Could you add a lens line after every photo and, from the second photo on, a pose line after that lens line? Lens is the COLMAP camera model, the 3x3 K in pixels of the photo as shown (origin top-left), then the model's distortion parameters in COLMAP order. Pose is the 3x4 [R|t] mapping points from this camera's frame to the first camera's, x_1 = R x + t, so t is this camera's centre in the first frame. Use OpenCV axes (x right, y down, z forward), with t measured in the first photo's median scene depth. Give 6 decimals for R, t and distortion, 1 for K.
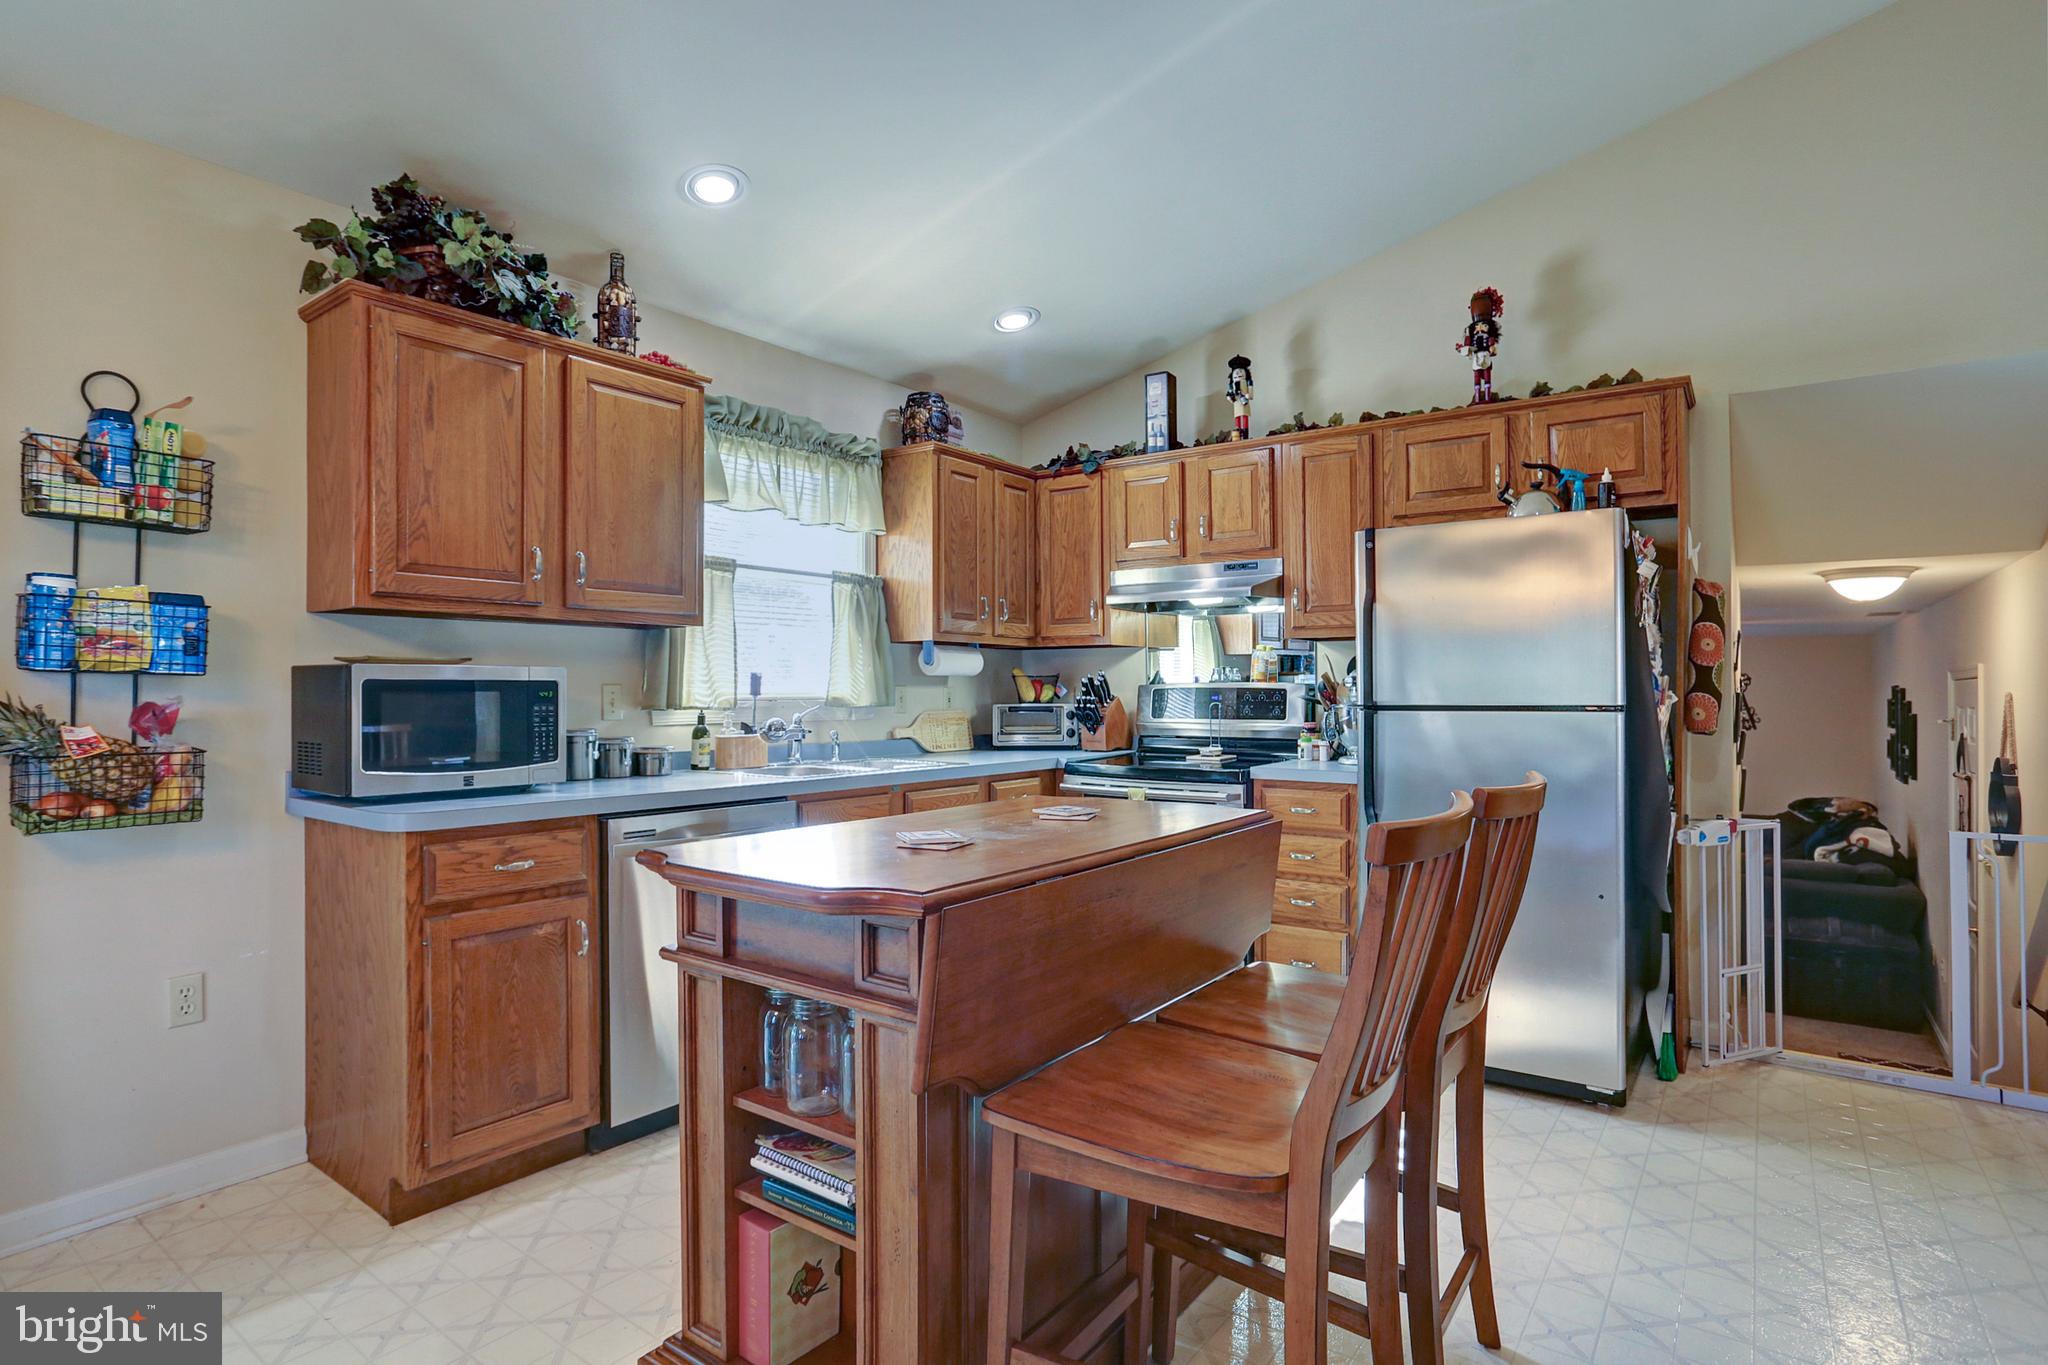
lens RADIAL K [[1058.2, 0, 1026.1], [0, 1058.2, 684.5], [0, 0, 1]] dist [-0.055933, 0.028169]
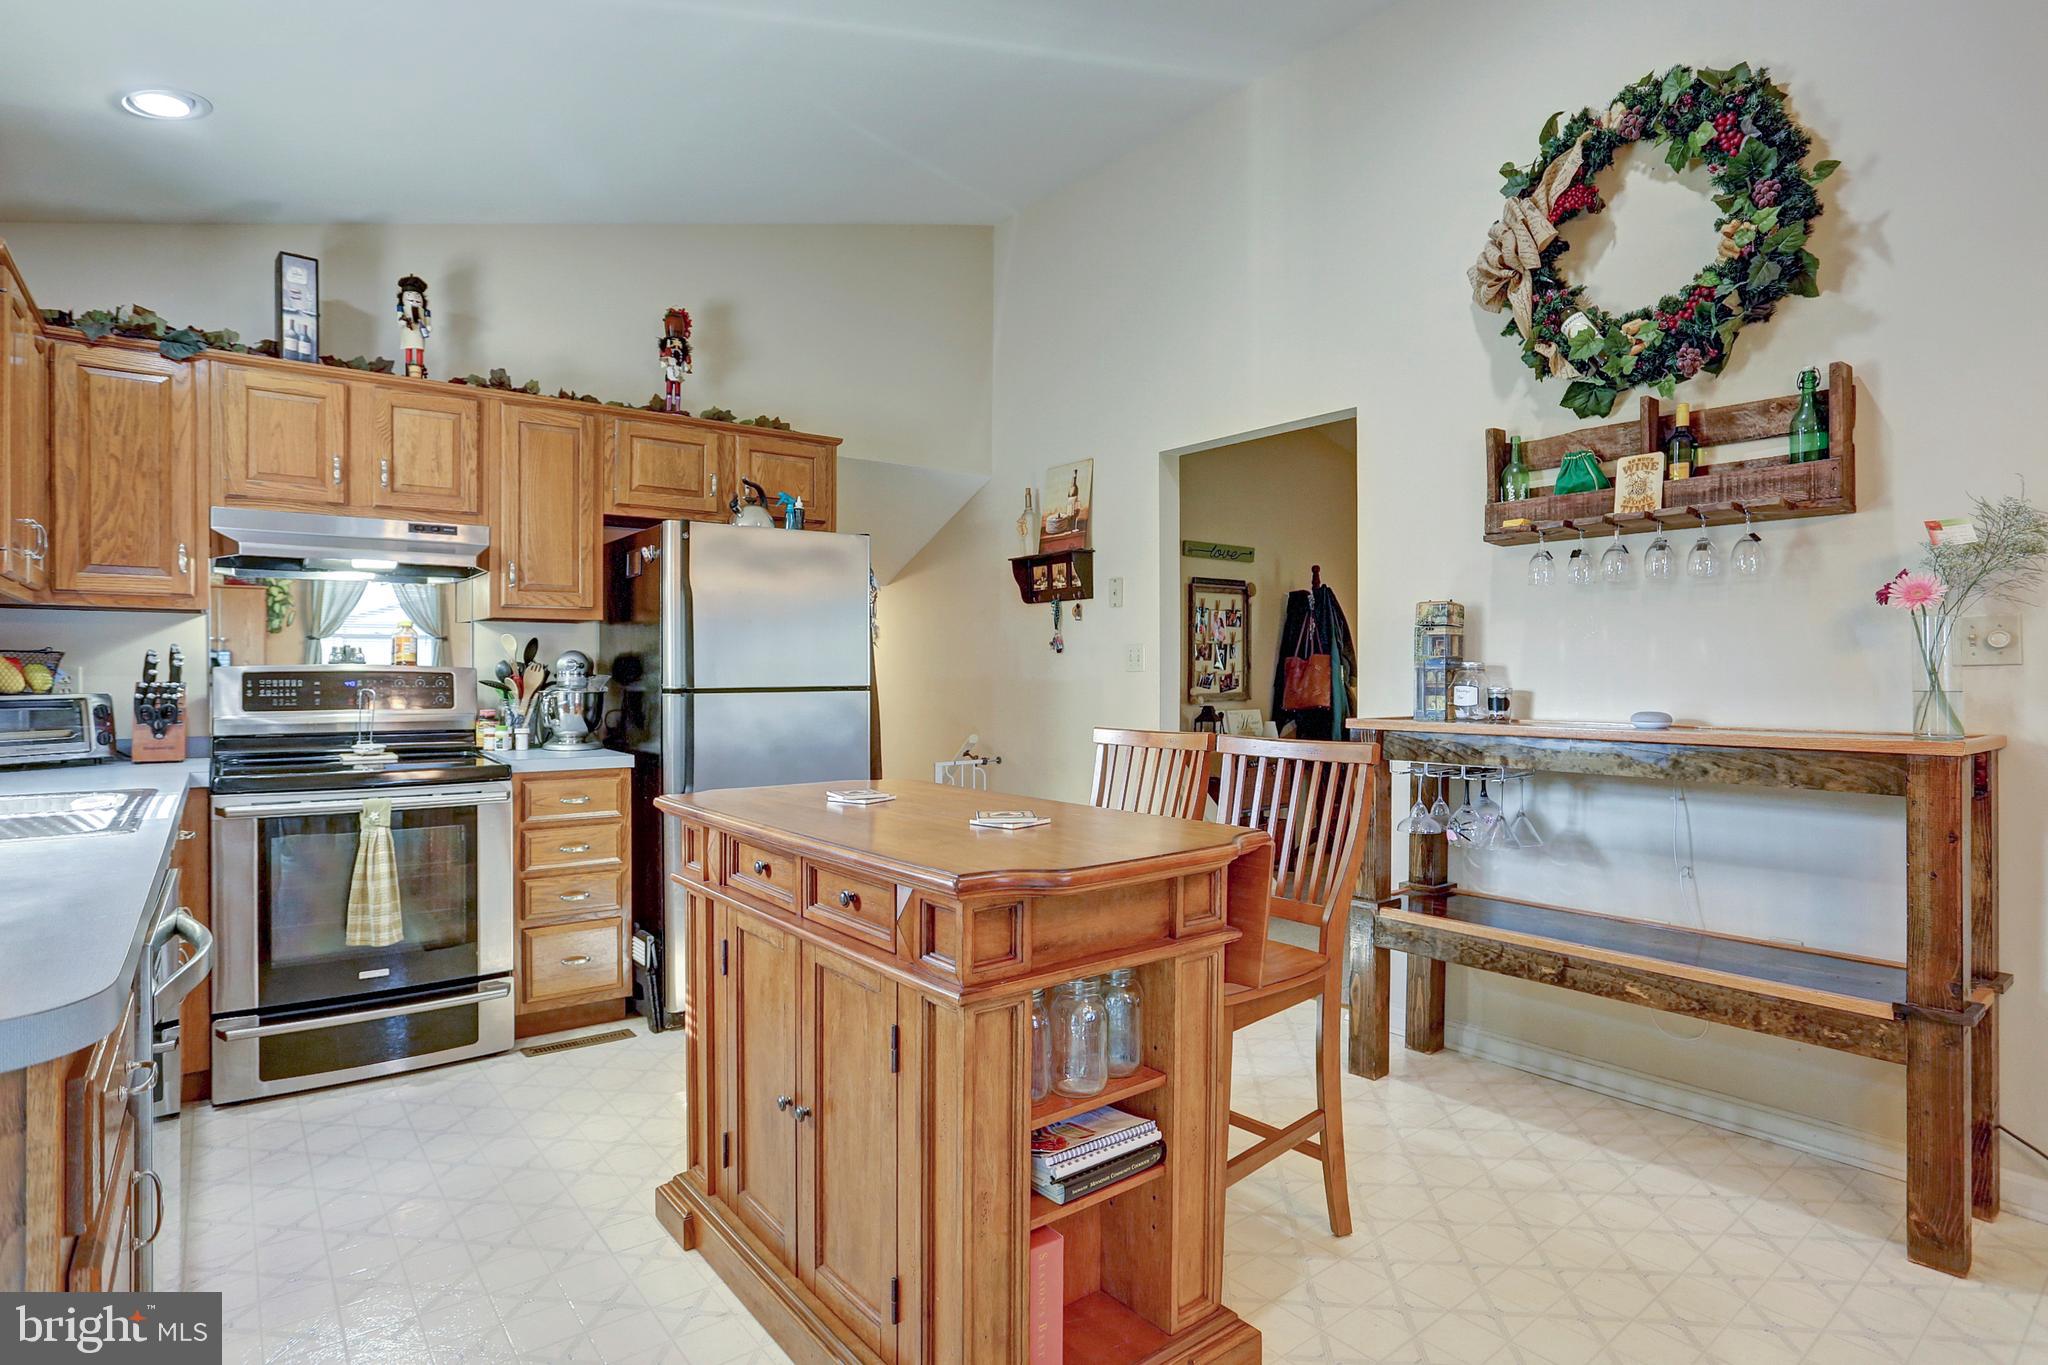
lens RADIAL K [[1072.0, 0, 1018.6], [0, 1072.0, 673.5], [0, 0, 1]] dist [-0.062555, 0.041130]
pose [[0.288054, 0.001962, 0.957612, -0.618335], [-0.006177, 0.999981, -0.000190, 0.002937], [-0.957594, -0.005861, 0.288060, 0.392417]]
